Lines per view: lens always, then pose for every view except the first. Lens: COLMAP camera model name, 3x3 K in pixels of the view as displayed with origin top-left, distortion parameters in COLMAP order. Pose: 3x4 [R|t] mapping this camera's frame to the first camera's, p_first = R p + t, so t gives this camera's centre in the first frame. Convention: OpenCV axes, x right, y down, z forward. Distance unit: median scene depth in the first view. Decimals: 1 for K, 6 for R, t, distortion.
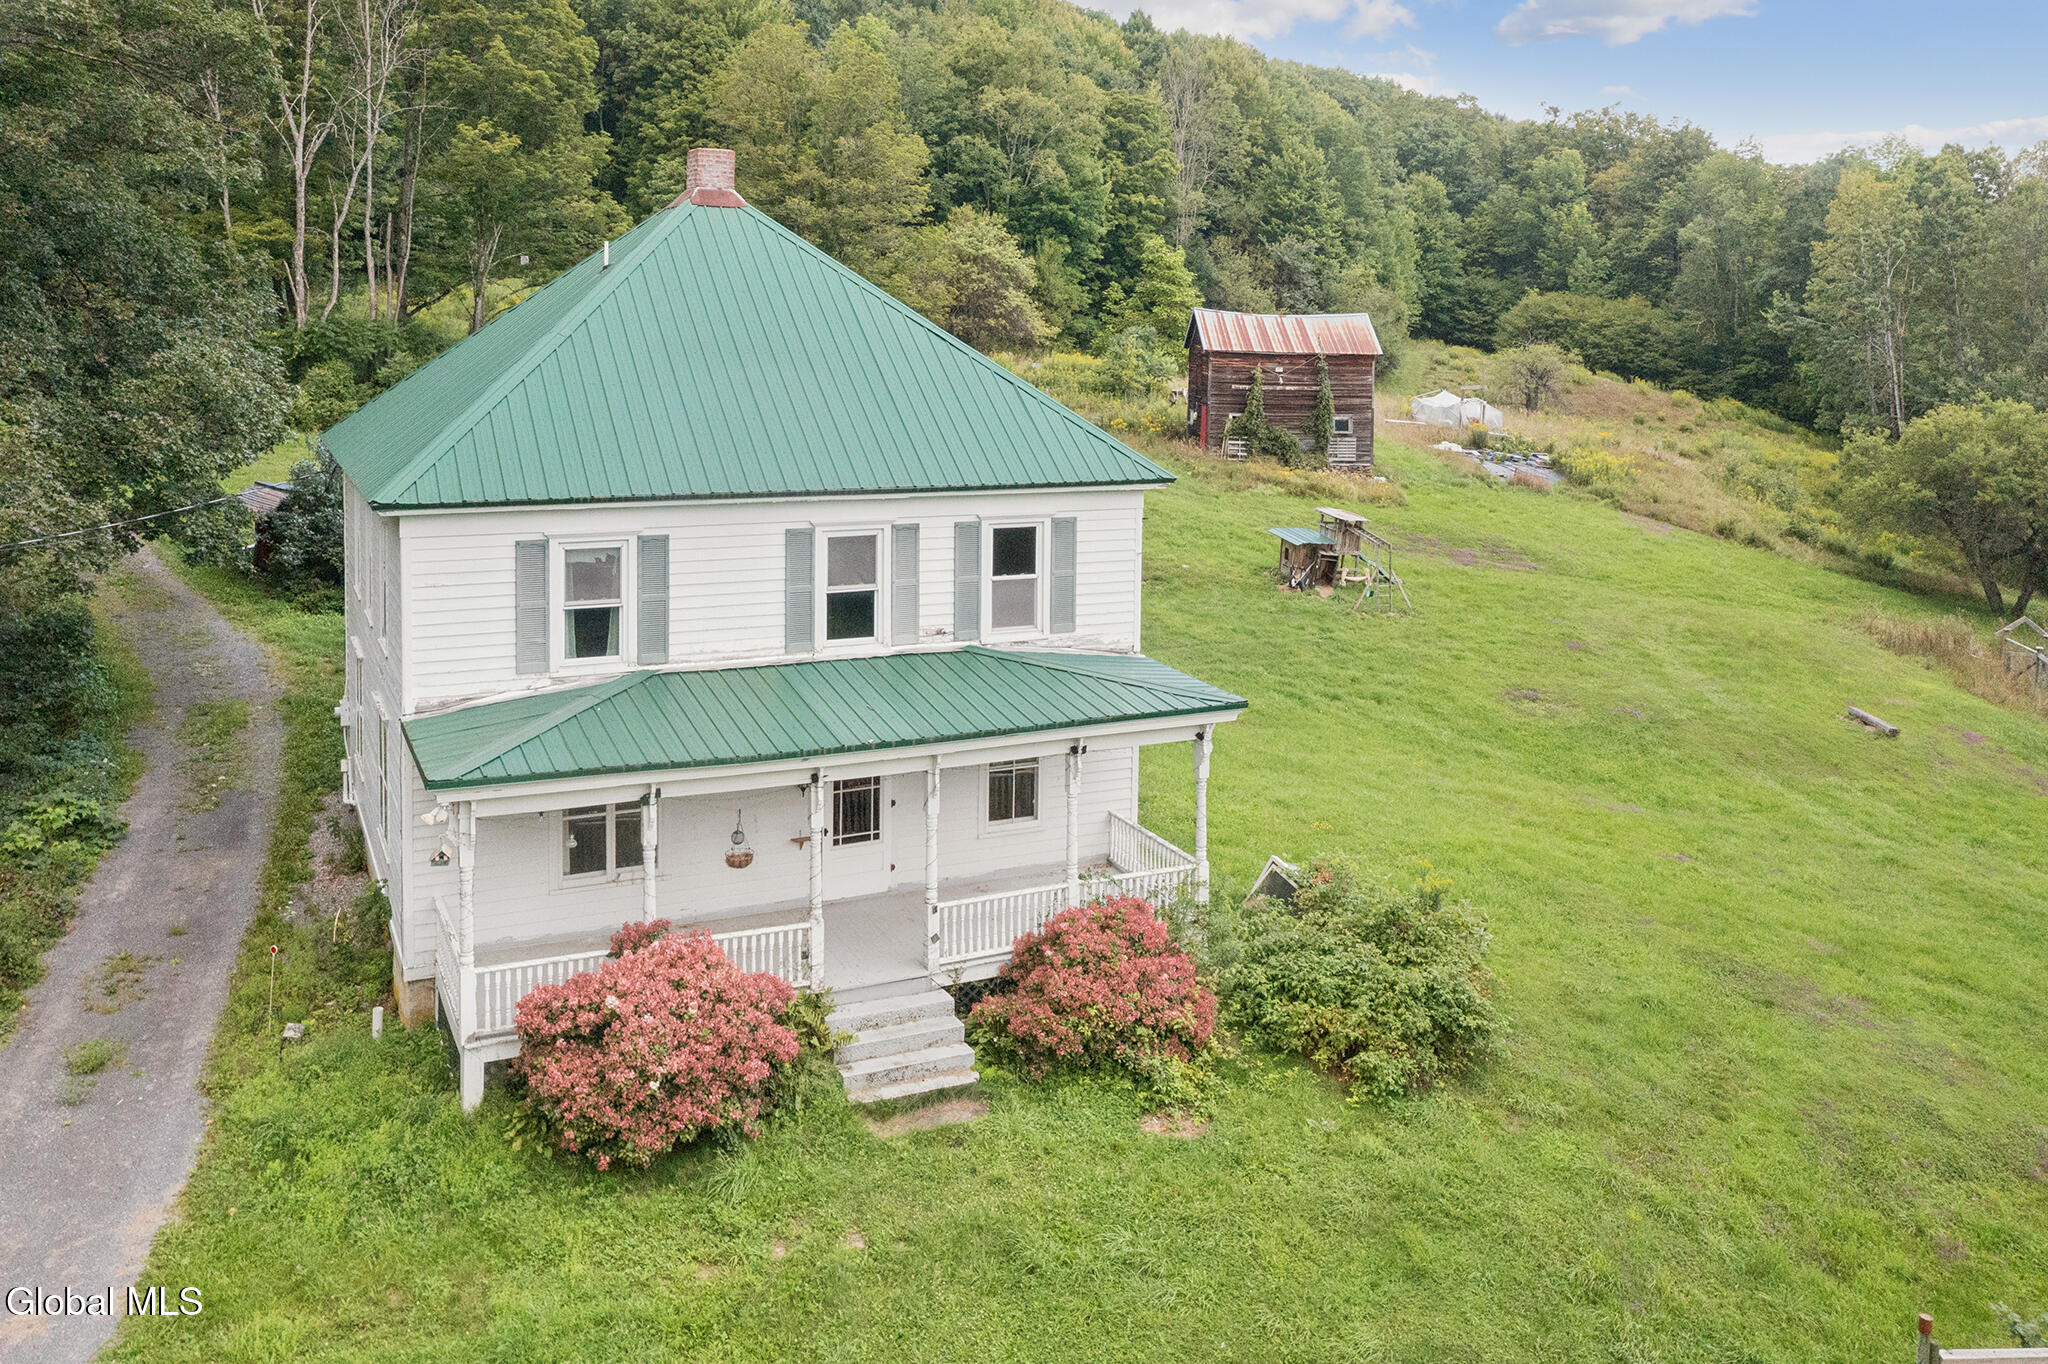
lens RADIAL K [[1724.0, 0, 1030.3], [0, 1724.0, 639.5], [0, 0, 1]] dist [-0.011600, -0.012395]
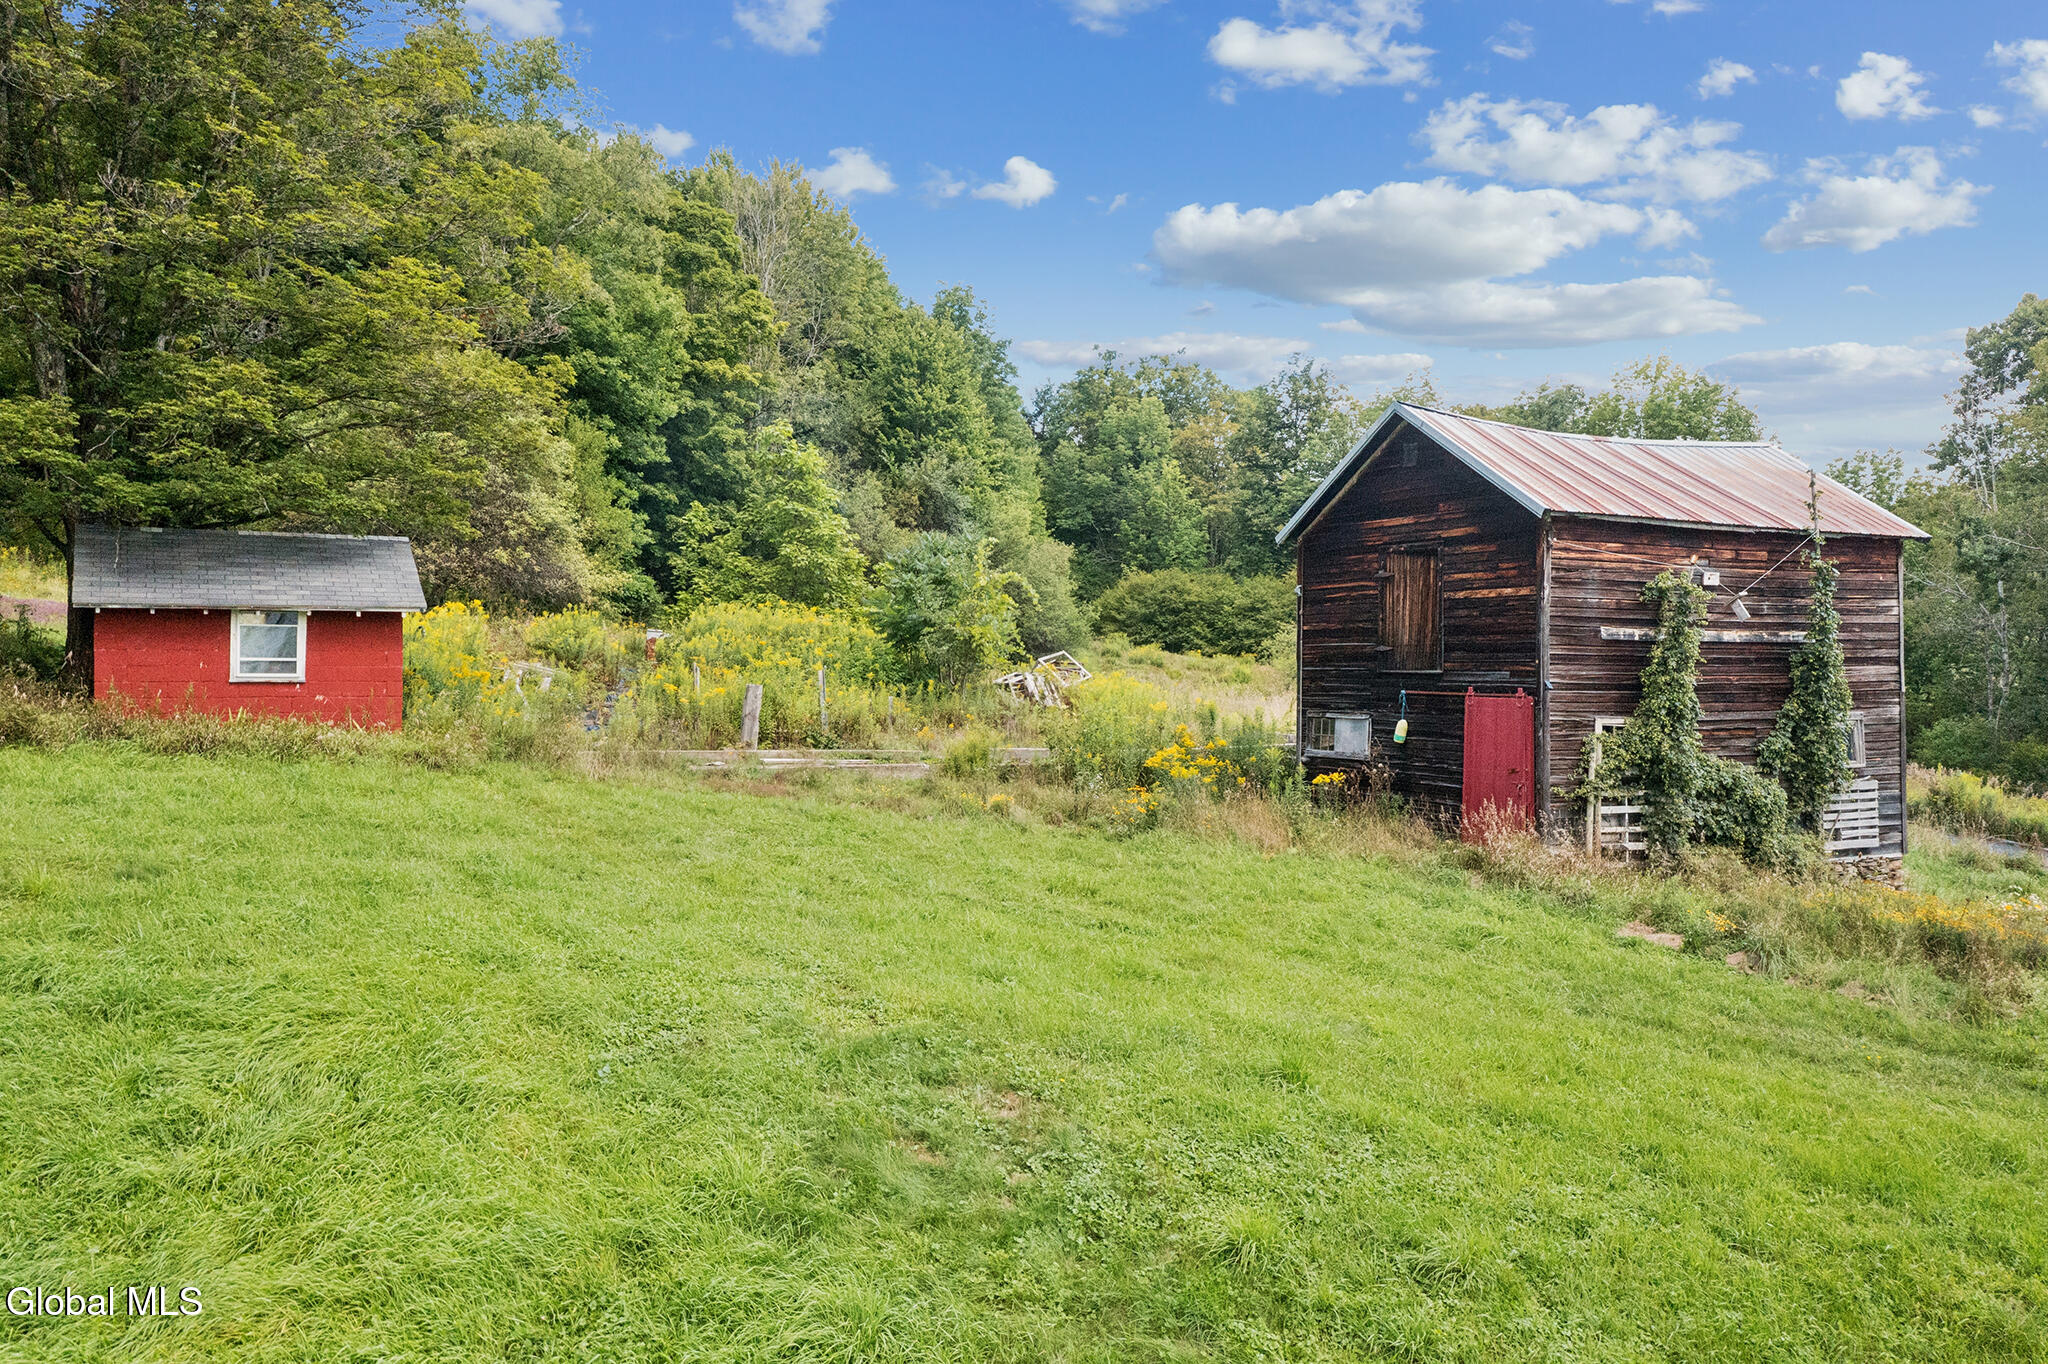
lens RADIAL K [[1657.6, 0, 1026.6], [0, 1657.6, 733.4], [0, 0, 1]] dist [-0.004440, -0.002756]
pose [[0.919925, -0.027734, 0.391113, -0.066364], [0.079193, 0.990080, -0.116059, -0.067912], [-0.384015, 0.137739, 0.912995, 0.508768]]
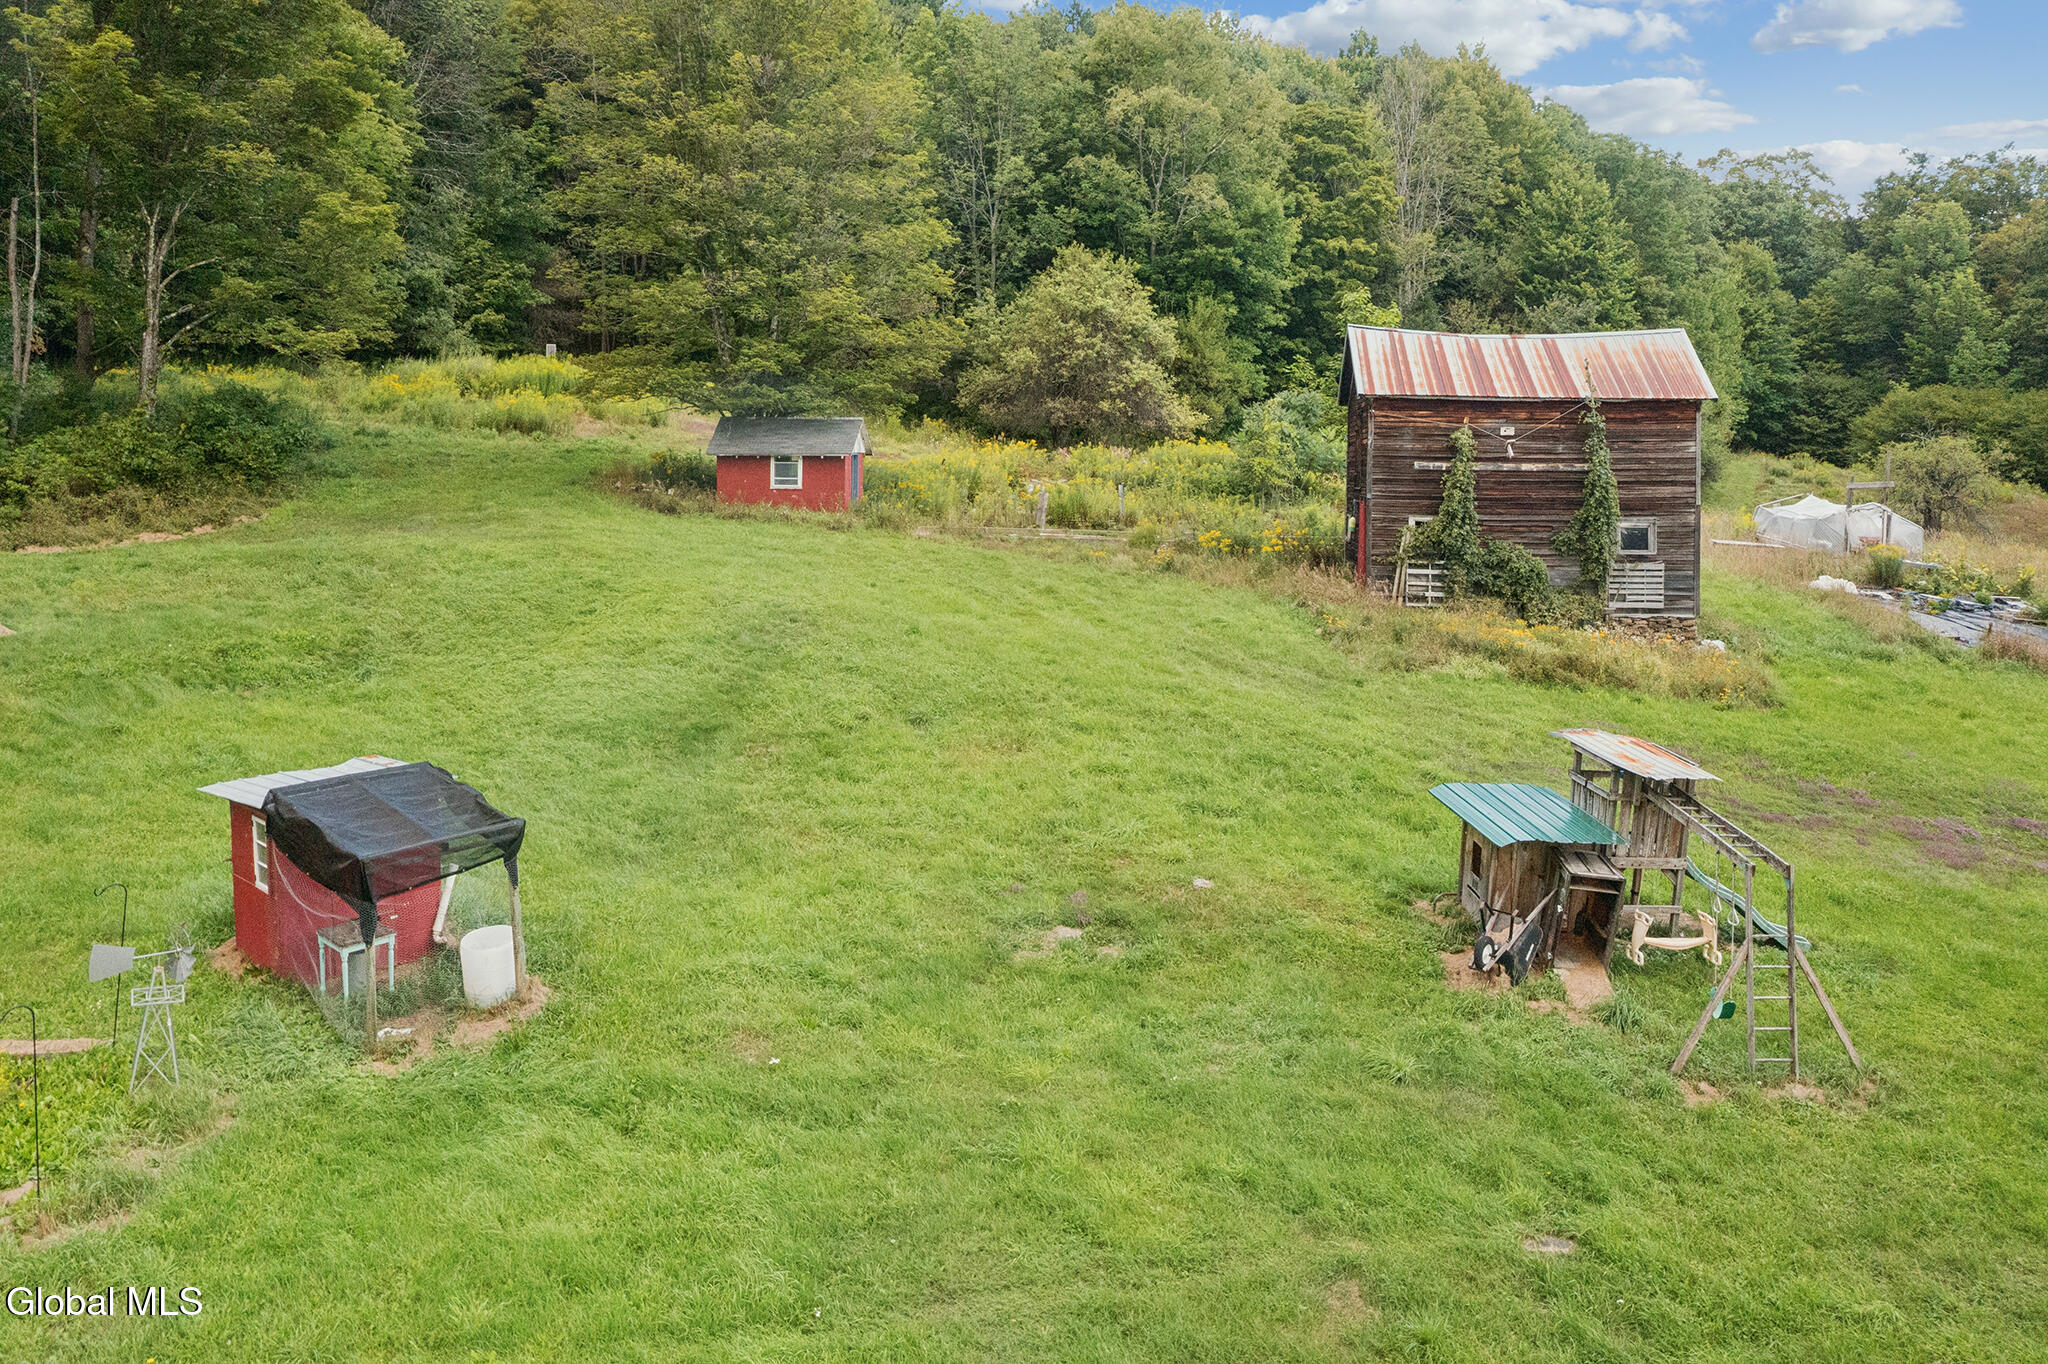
lens RADIAL K [[1724.0, 0, 1030.3], [0, 1724.0, 639.5], [0, 0, 1]] dist [-0.011600, -0.012395]
pose [[0.986869, 0.007831, -0.161334, 0.056781], [-0.021455, 0.996329, -0.082877, -0.031837], [0.160092, 0.085250, 0.983414, 0.309848]]
